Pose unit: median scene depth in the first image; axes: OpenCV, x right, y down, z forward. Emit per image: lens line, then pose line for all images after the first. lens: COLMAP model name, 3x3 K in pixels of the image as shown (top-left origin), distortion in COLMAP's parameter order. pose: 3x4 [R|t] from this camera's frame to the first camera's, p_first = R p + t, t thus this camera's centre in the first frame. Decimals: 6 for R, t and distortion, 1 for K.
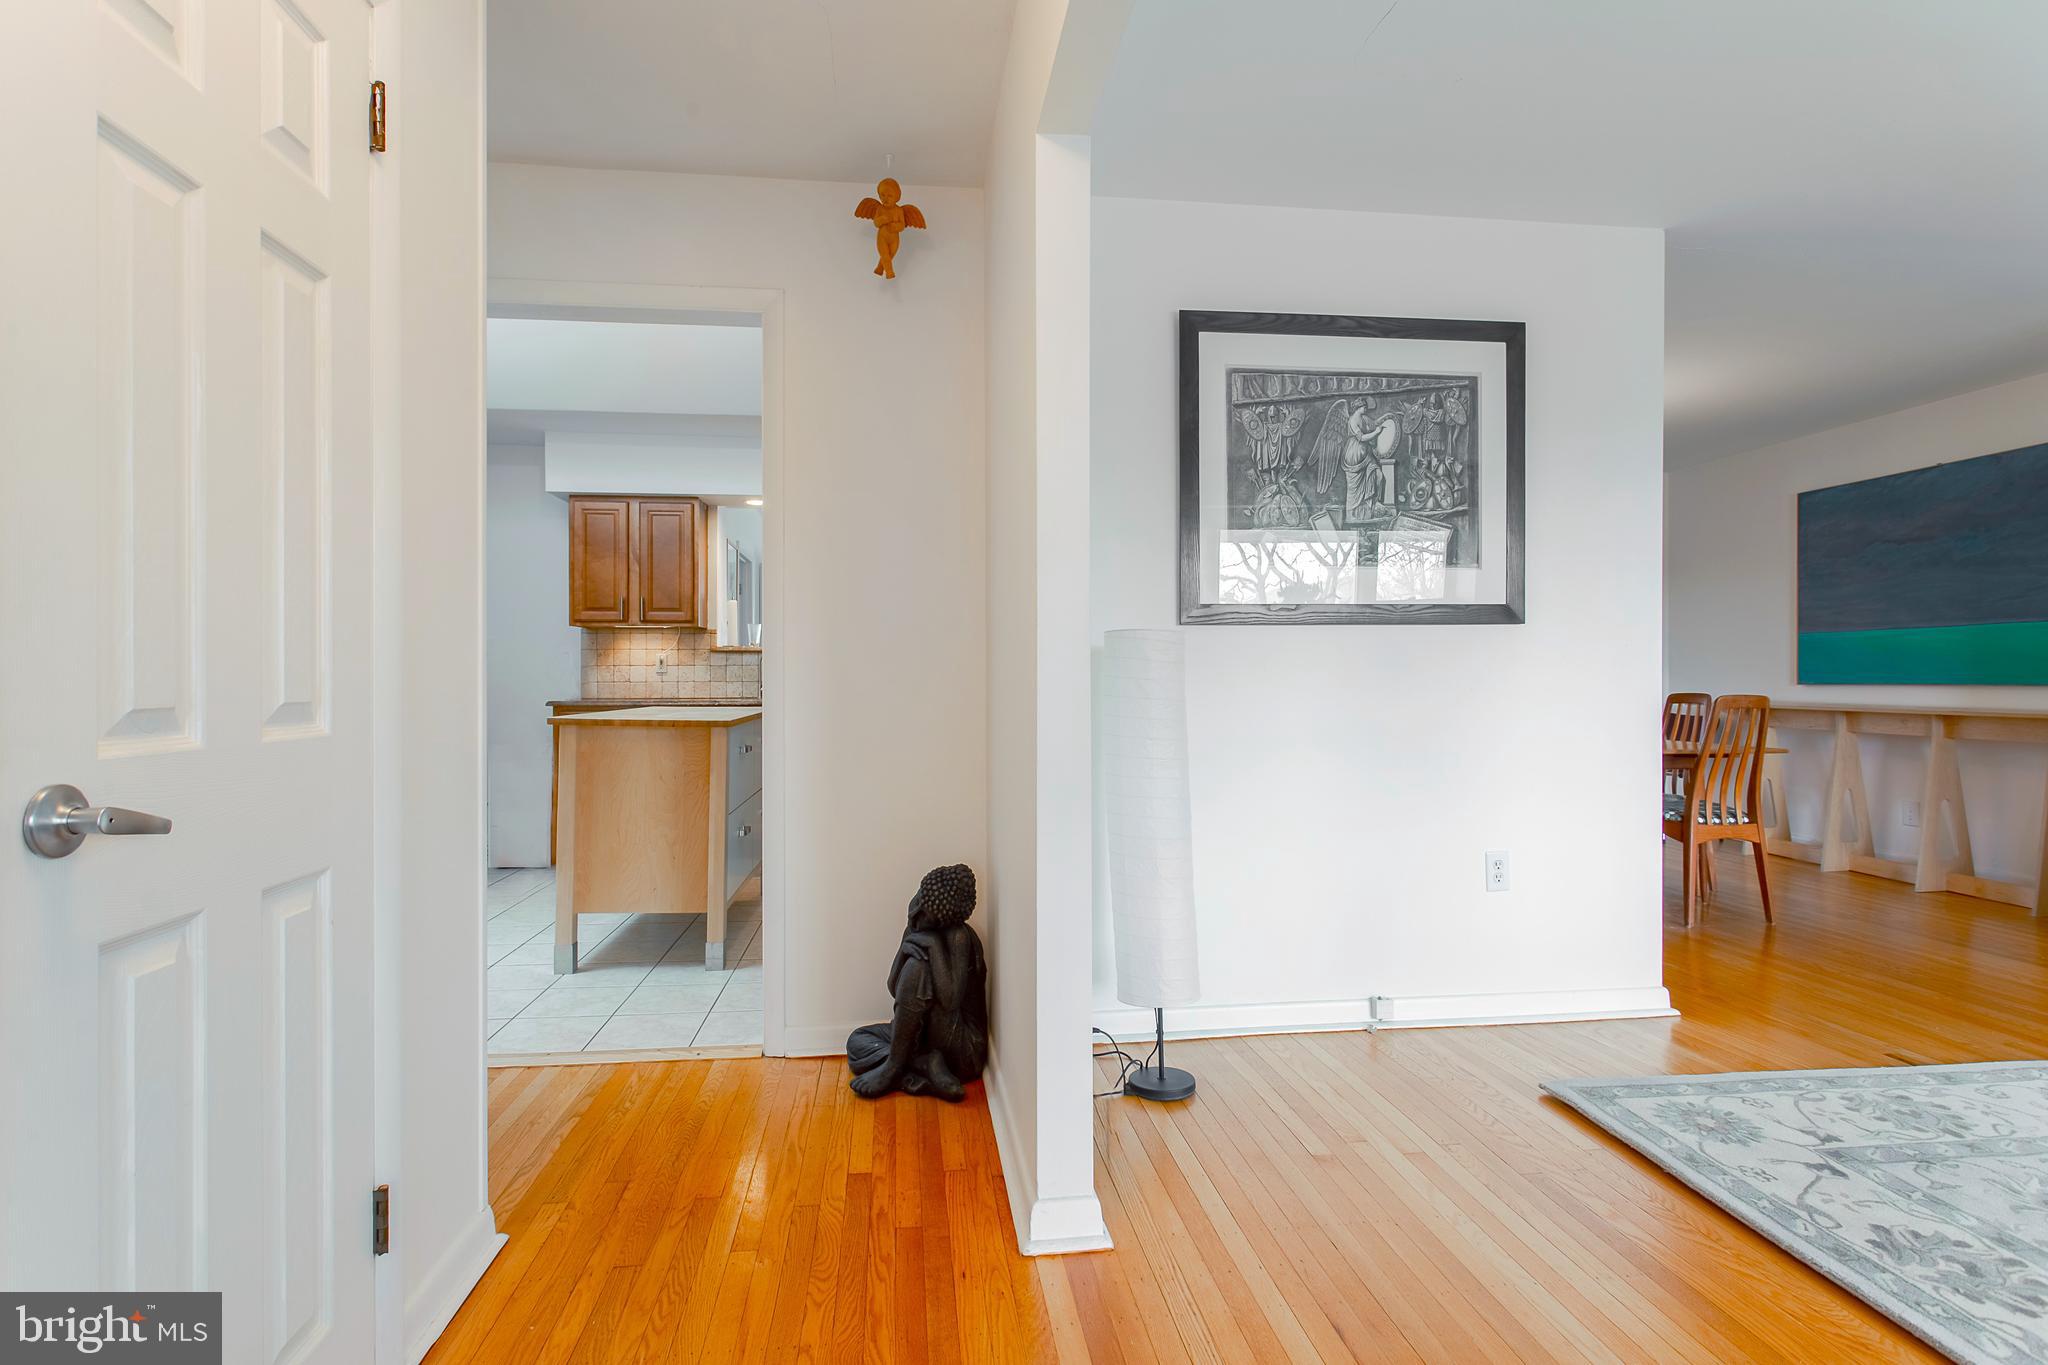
lens RADIAL K [[989.1, 0, 1024.0], [0, 989.1, 682.5], [0, 0, 1]] dist [-0.000514, -0.000295]
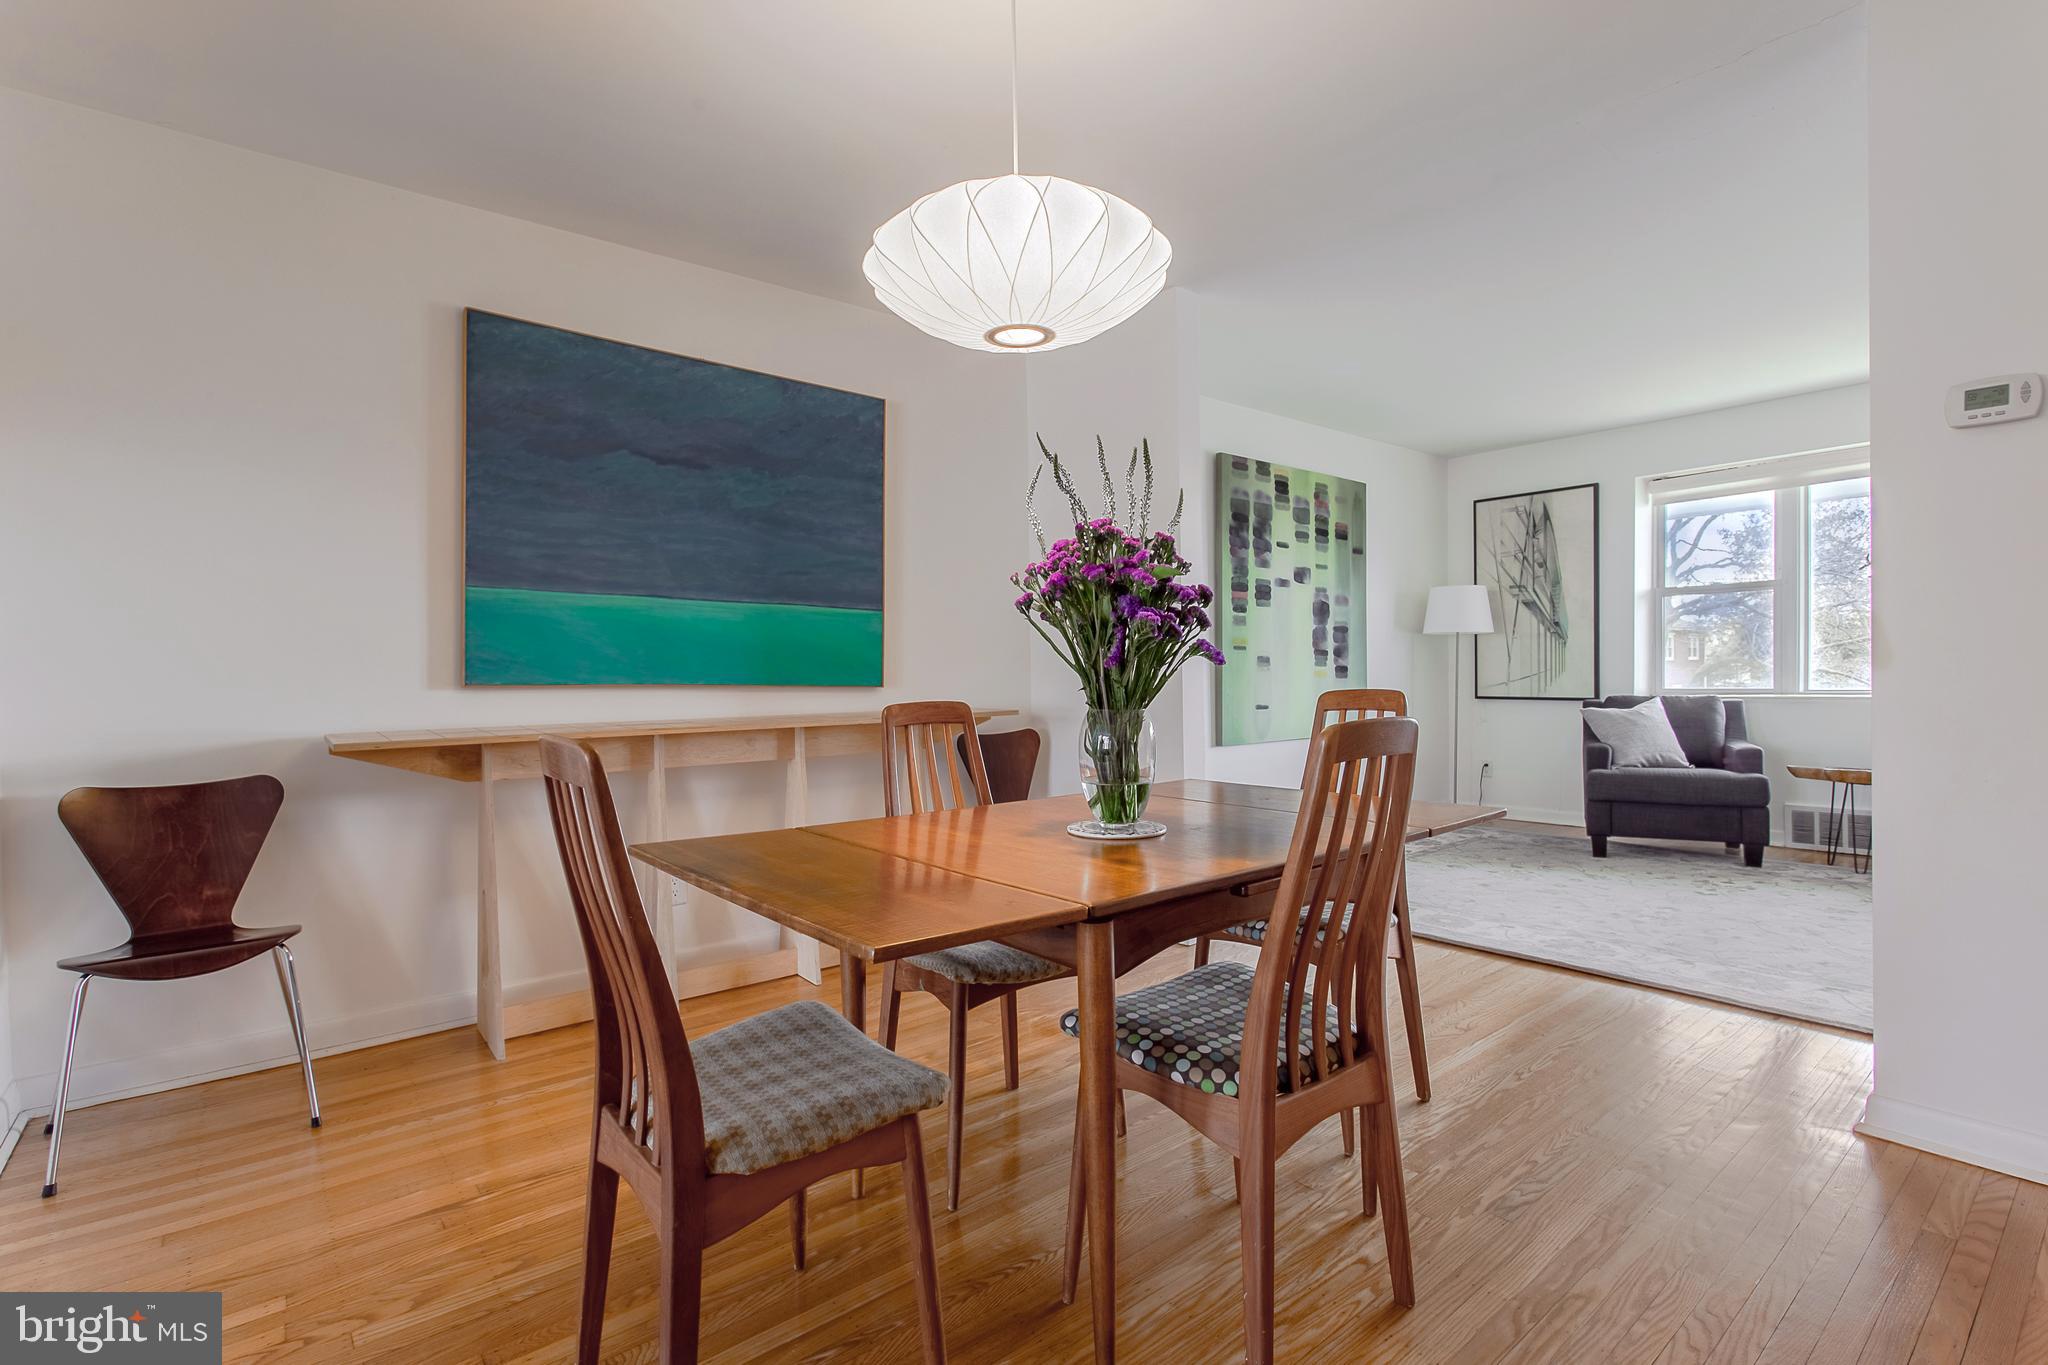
lens RADIAL K [[989.1, 0, 1024.0], [0, 989.1, 682.5], [0, 0, 1]] dist [-0.000514, -0.000295]
pose [[-0.533049, 0.014182, 0.845965, 0.234850], [0.012174, 0.999885, -0.009091, 0.007318], [-0.845997, 0.005453, -0.533160, 1.136179]]
